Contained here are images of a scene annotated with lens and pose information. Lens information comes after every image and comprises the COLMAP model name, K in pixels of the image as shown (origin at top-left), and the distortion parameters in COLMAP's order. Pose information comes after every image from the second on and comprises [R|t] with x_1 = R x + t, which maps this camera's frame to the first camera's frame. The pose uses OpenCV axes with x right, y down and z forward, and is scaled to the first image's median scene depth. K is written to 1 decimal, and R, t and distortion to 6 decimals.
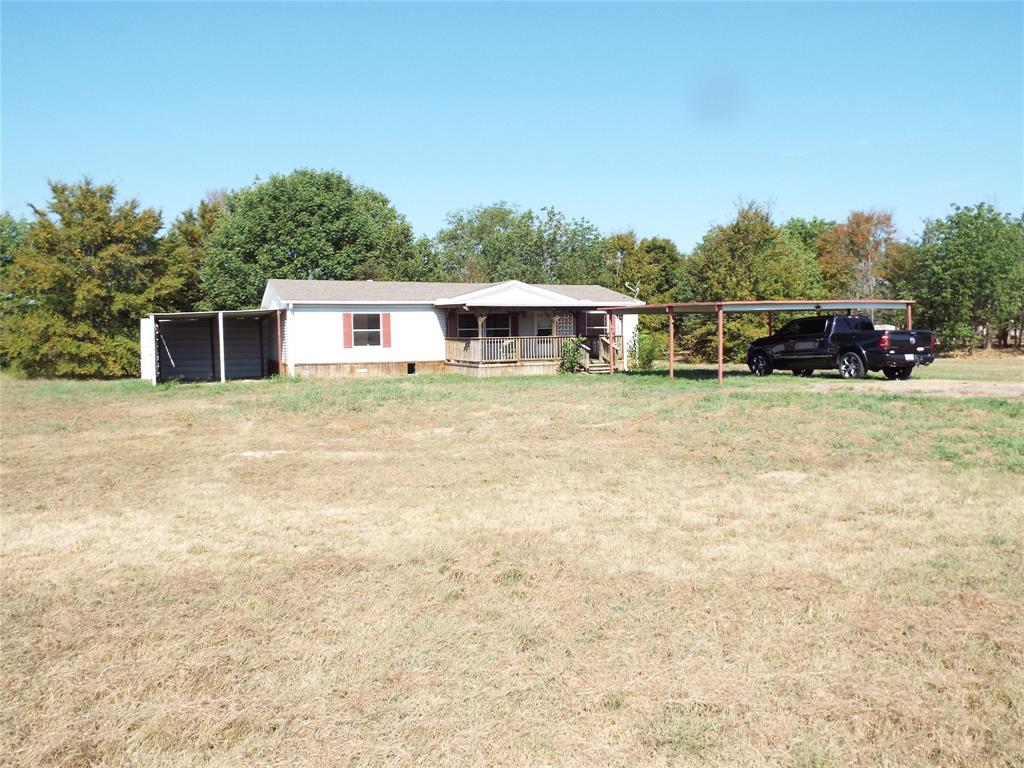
lens RADIAL K [[745.8, 0, 512.0], [0, 745.8, 384.0], [0, 0, 1]] dist [0.044279, -0.001587]
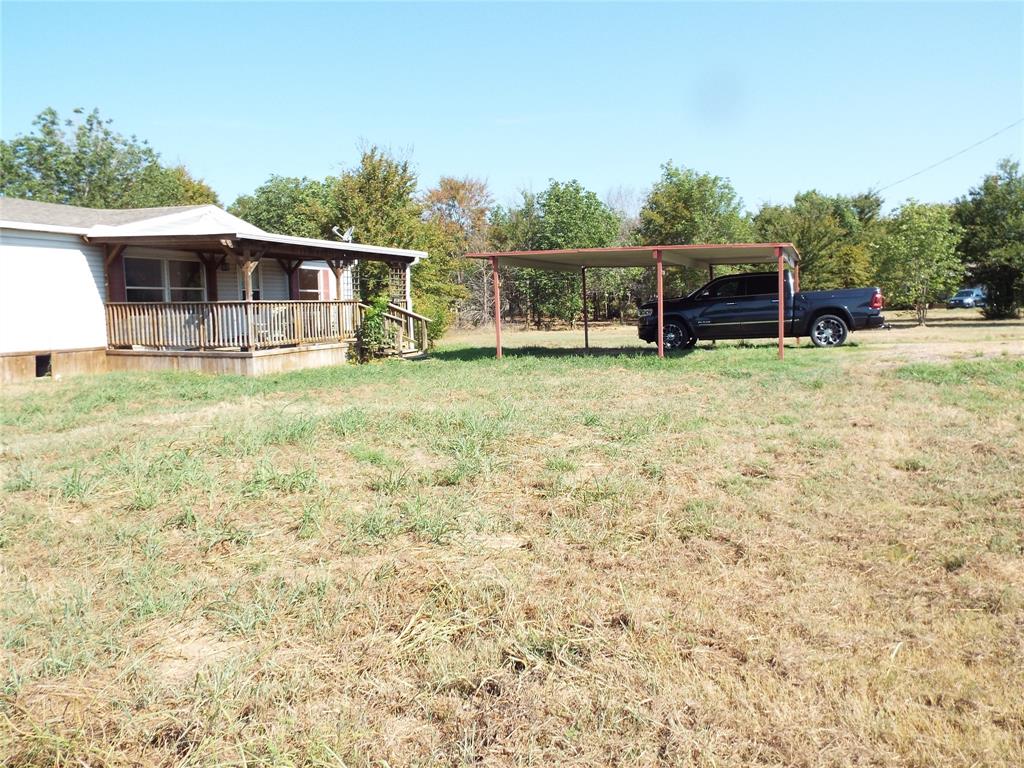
lens RADIAL K [[745.8, 0, 512.0], [0, 745.8, 384.0], [0, 0, 1]] dist [0.044279, -0.001587]
pose [[0.732016, -0.070931, 0.677585, -0.245495], [0.050806, 0.997480, 0.049531, -0.017930], [-0.679390, -0.001832, 0.733775, 0.437376]]
